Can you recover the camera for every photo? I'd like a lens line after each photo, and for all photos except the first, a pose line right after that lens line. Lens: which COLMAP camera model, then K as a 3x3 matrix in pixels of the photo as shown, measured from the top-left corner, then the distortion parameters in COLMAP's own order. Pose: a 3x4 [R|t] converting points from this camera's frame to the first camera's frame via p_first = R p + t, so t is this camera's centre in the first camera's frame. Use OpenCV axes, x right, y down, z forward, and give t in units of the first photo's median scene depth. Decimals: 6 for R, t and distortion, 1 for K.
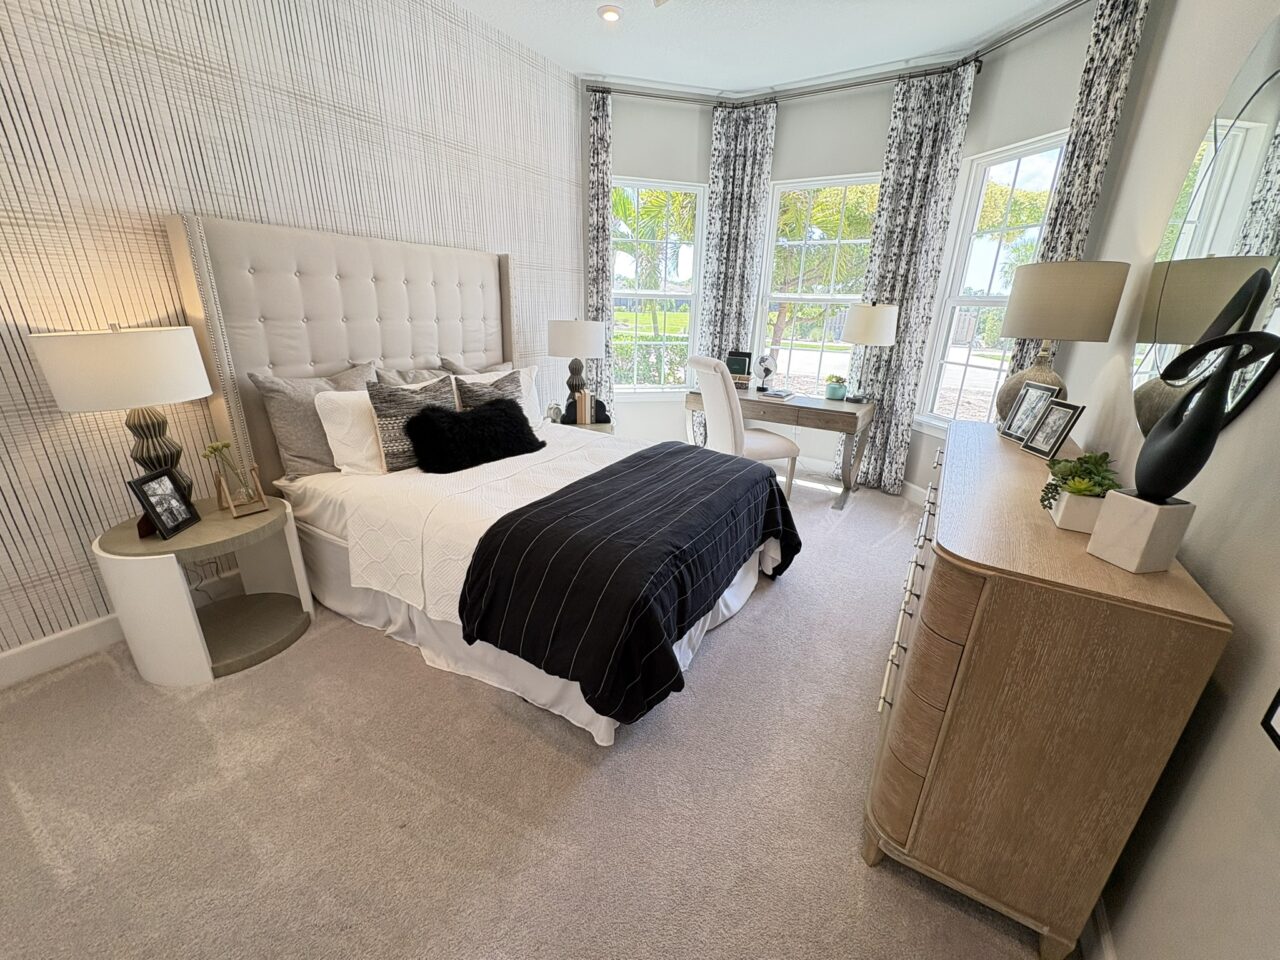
lens RADIAL K [[509.0, 0, 651.4], [0, 509.0, 482.4], [0, 0, 1]] dist [-0.000337, 0.000062]
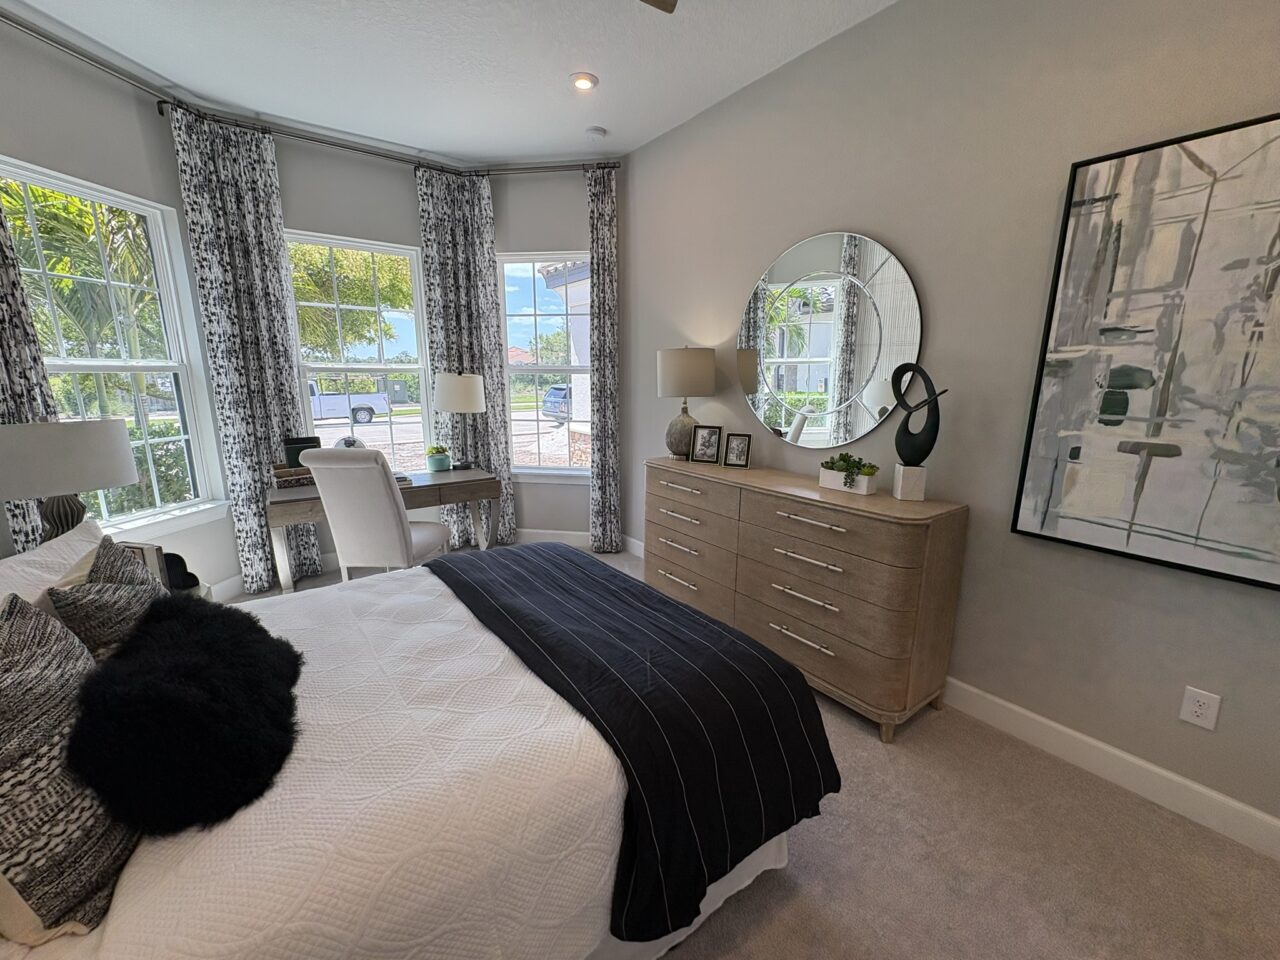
lens RADIAL K [[509.0, 0, 640.5], [0, 509.0, 478.1], [0, 0, 1]] dist [-0.000337, 0.000062]
pose [[0.381257, -0.212371, 0.899746, -0.371462], [0.313693, 0.945232, 0.090183, -0.124145], [-0.869620, 0.247861, 0.426995, 0.285595]]
